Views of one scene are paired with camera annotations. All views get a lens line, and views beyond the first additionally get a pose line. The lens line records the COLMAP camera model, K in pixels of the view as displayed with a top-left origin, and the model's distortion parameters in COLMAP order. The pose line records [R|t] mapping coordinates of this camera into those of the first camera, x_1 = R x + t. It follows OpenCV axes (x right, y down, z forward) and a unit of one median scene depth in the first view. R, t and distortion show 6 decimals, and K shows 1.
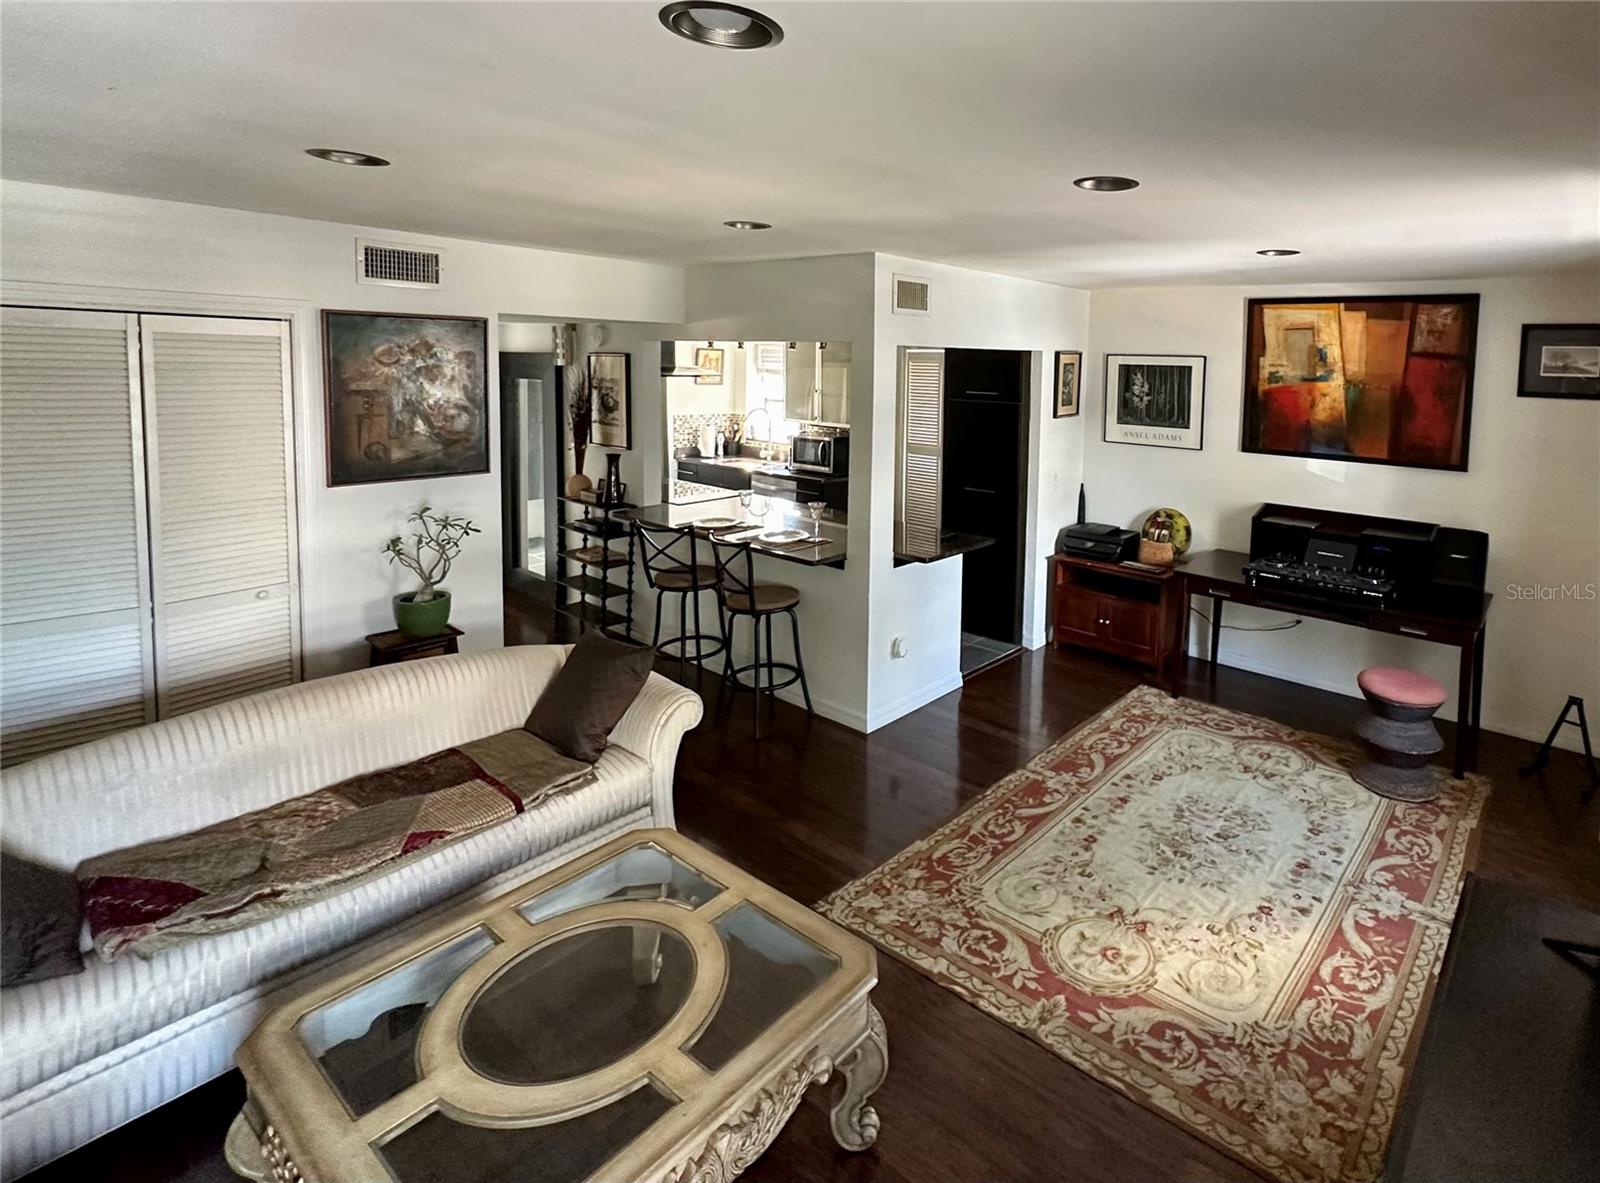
lens RADIAL K [[807.4, 0, 991.2], [0, 807.4, 424.7], [0, 0, 1]] dist [-0.000302, 0.000387]
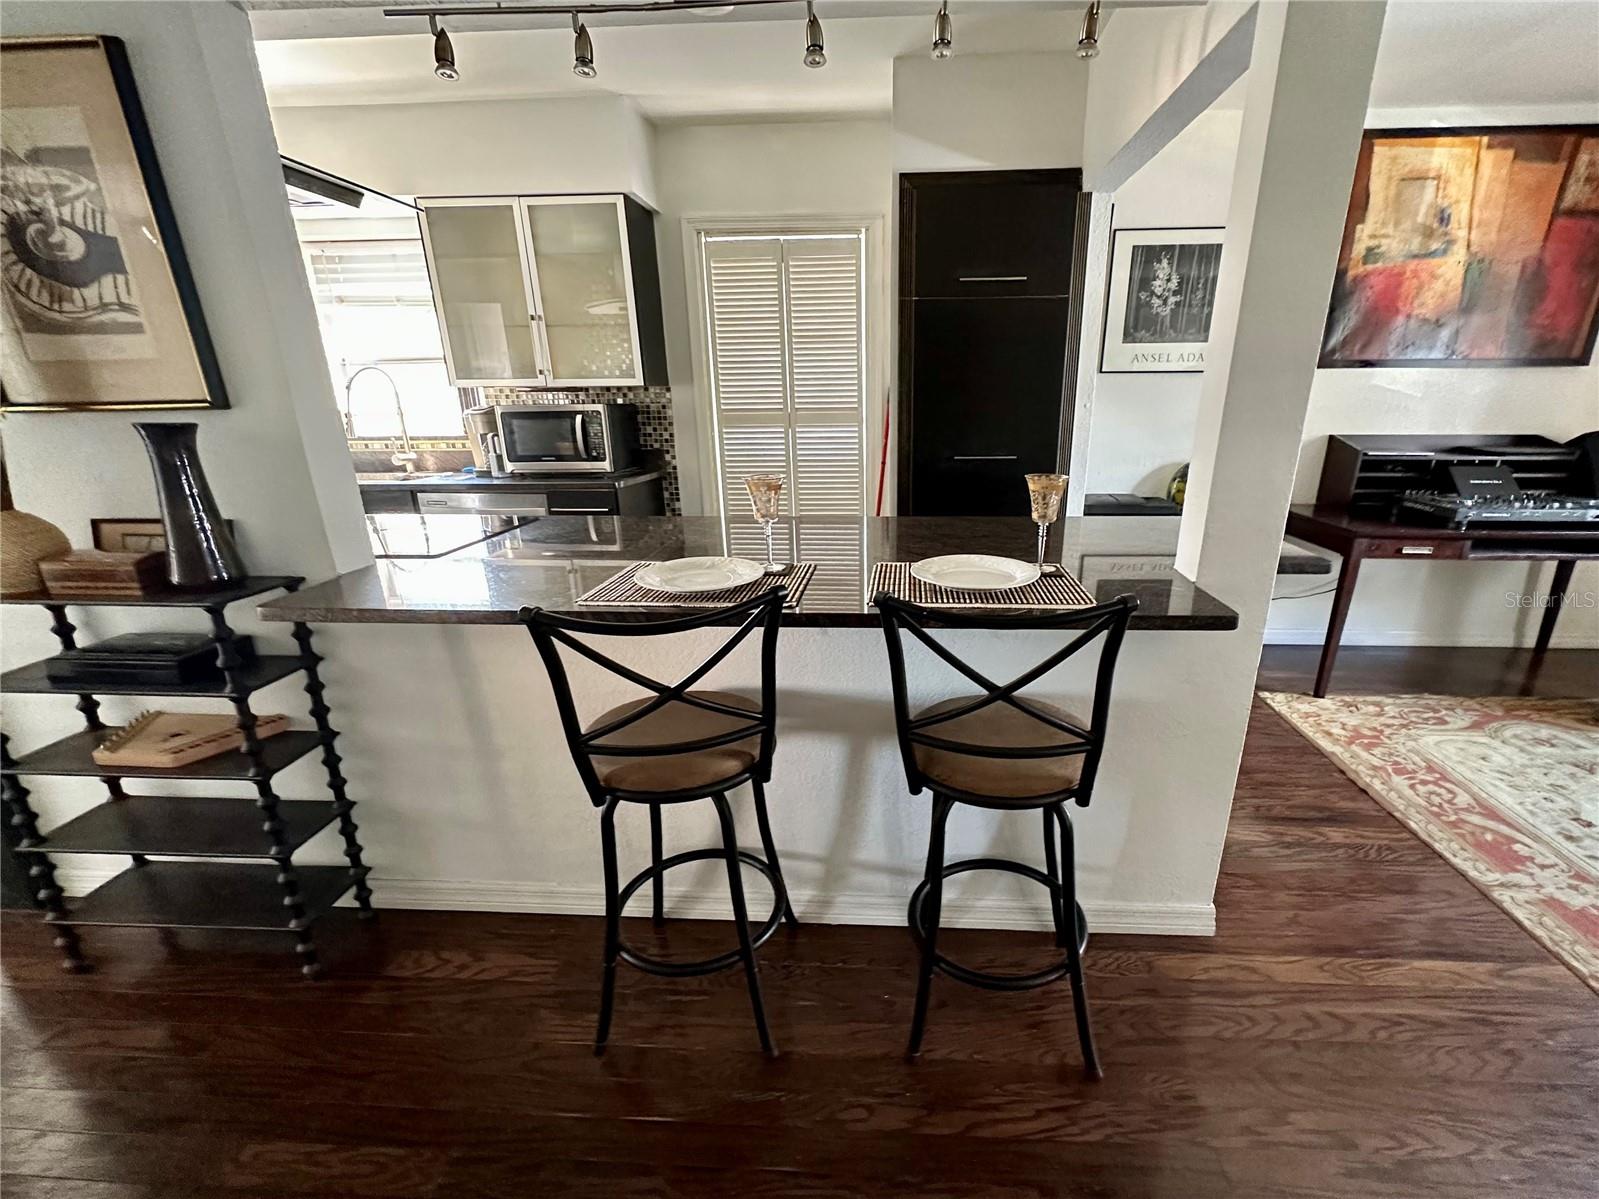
lens RADIAL K [[671.7, 0, 850.7], [0, 671.7, 625.4], [0, 0, 1]] dist [-0.000553, -0.000679]
pose [[0.836627, -0.206958, 0.507171, -0.429636], [0.071591, 0.959250, 0.273339, 0.064696], [-0.543074, -0.192374, 0.817351, 0.699074]]
